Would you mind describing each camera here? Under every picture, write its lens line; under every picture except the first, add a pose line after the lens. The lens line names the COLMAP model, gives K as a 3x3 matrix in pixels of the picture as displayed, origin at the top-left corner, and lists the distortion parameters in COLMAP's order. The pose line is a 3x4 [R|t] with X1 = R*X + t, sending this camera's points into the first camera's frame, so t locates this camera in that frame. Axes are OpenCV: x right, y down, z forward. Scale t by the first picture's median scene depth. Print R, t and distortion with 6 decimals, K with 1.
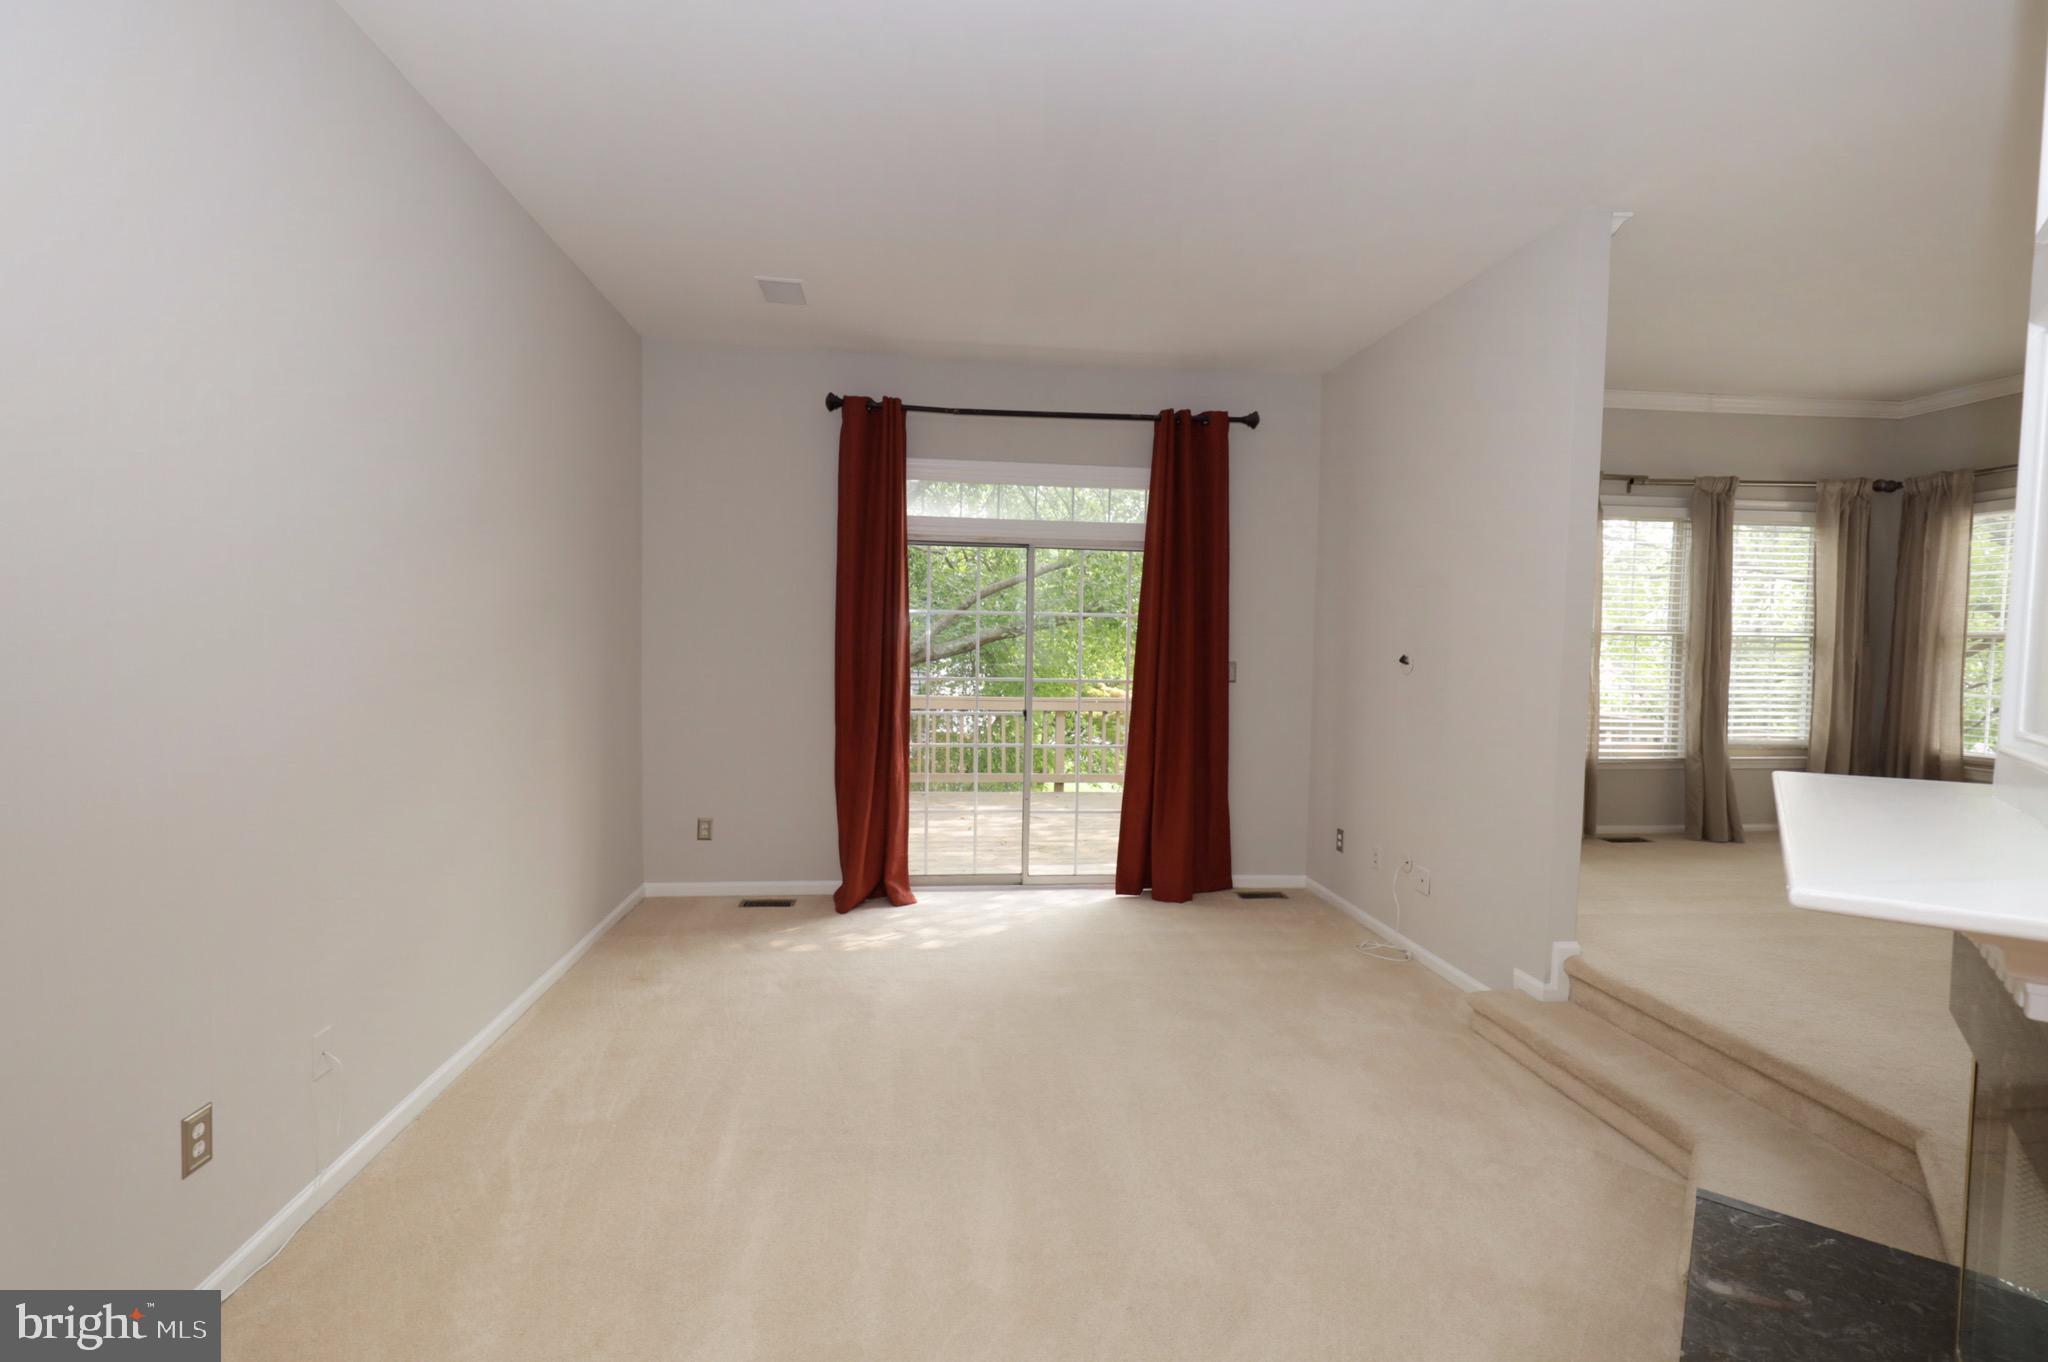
lens RADIAL K [[922.2, 0, 1022.5], [0, 922.2, 692.3], [0, 0, 1]] dist [0.000207, -0.000794]
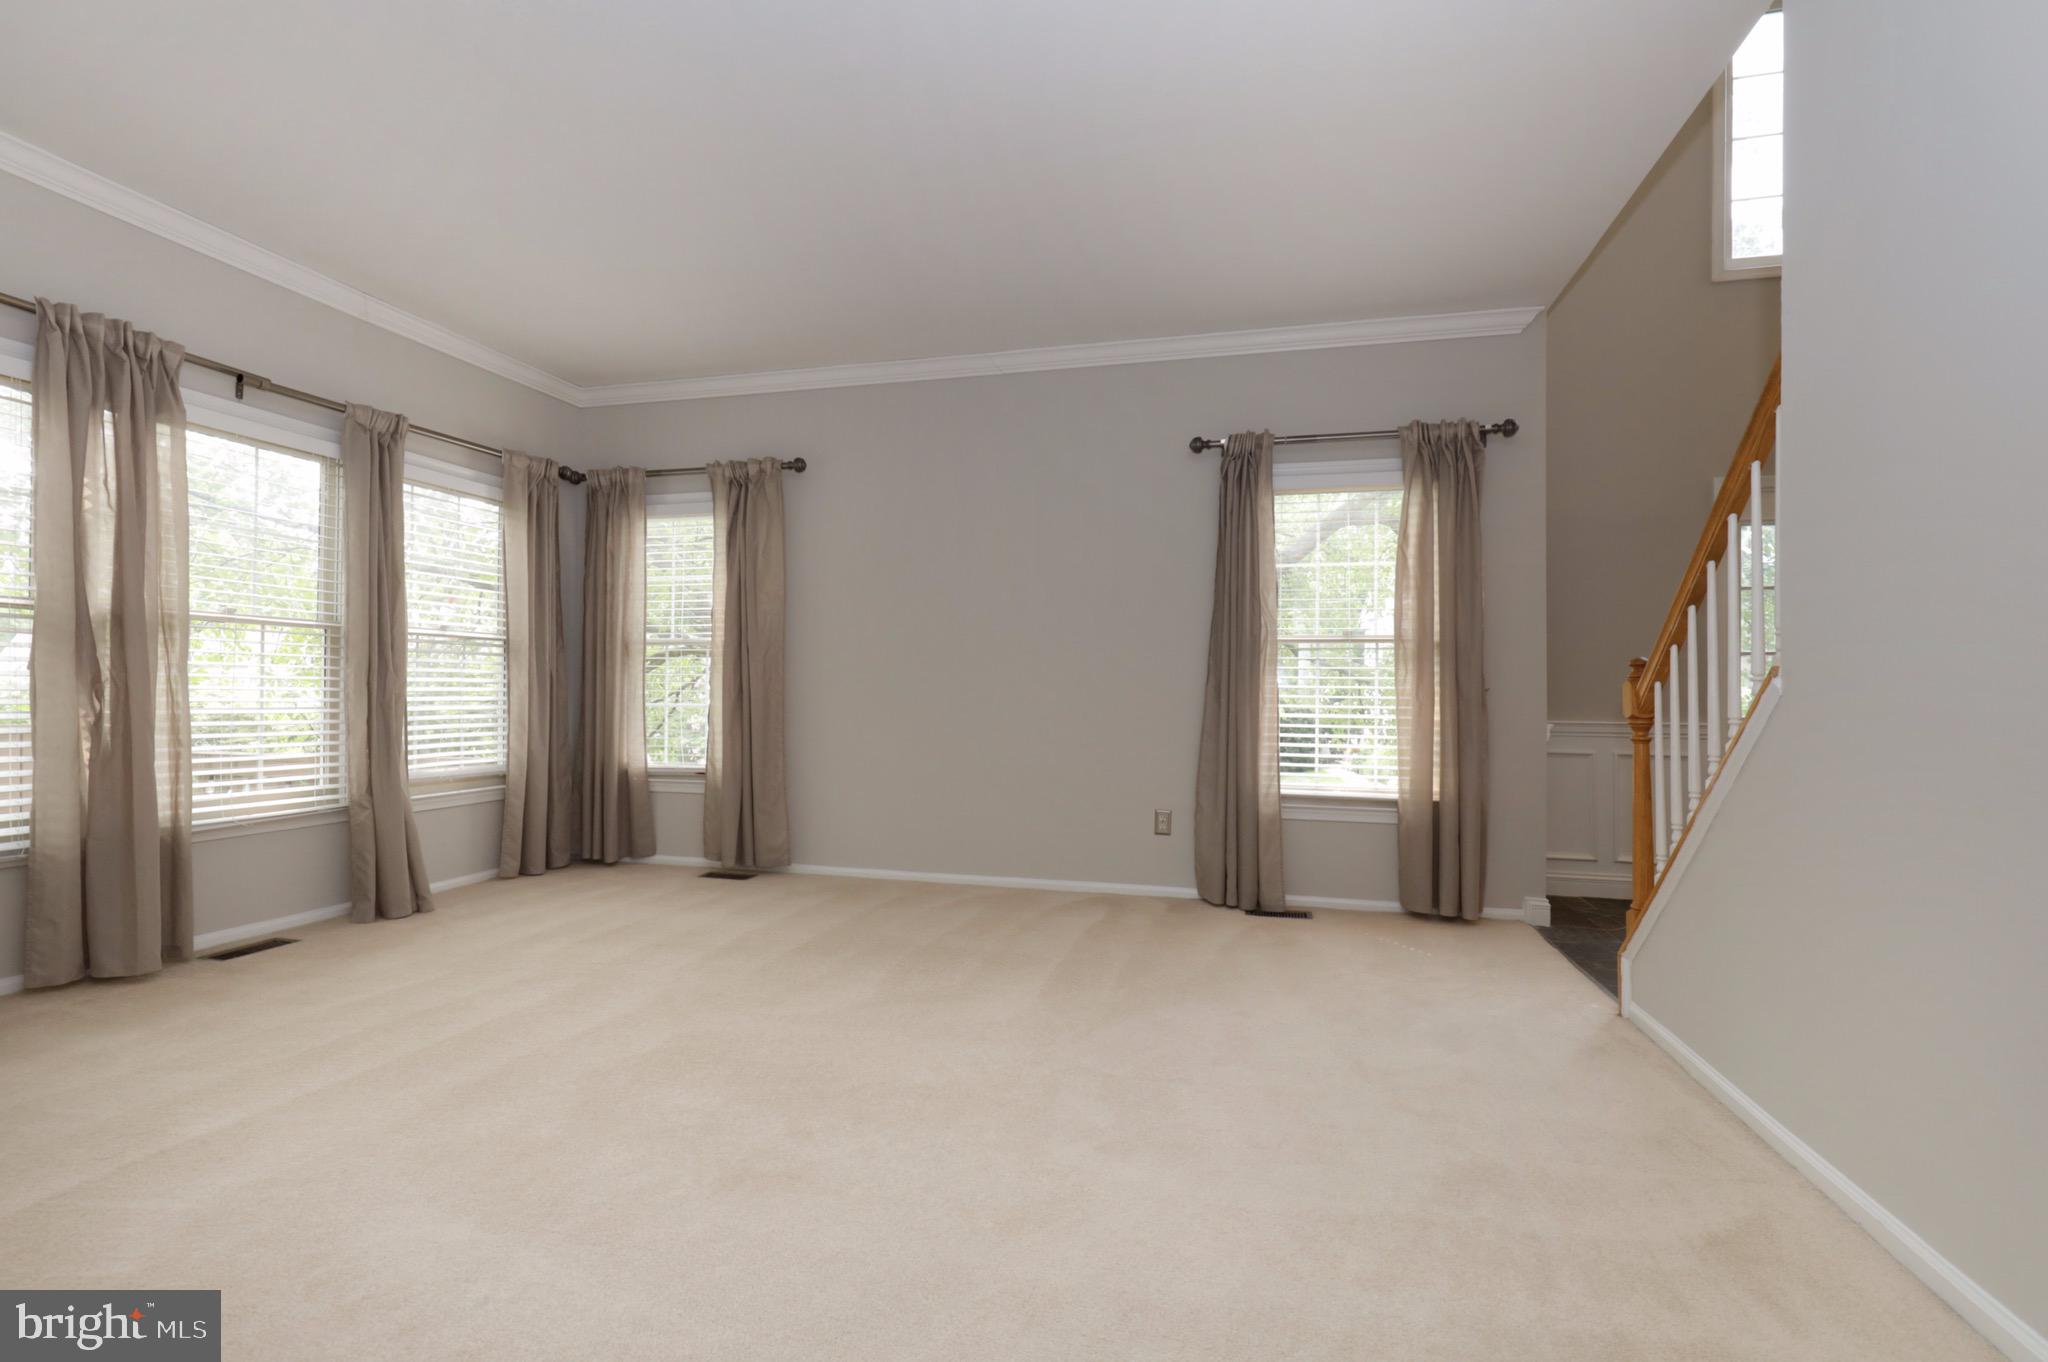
lens RADIAL K [[922.2, 0, 1022.5], [0, 922.2, 692.3], [0, 0, 1]] dist [0.000207, -0.000794]
pose [[0.363511, -0.008003, 0.931555, 0.258437], [0.043947, 0.998997, -0.008567, 0.014791], [-0.930553, 0.044053, 0.363498, 0.273971]]
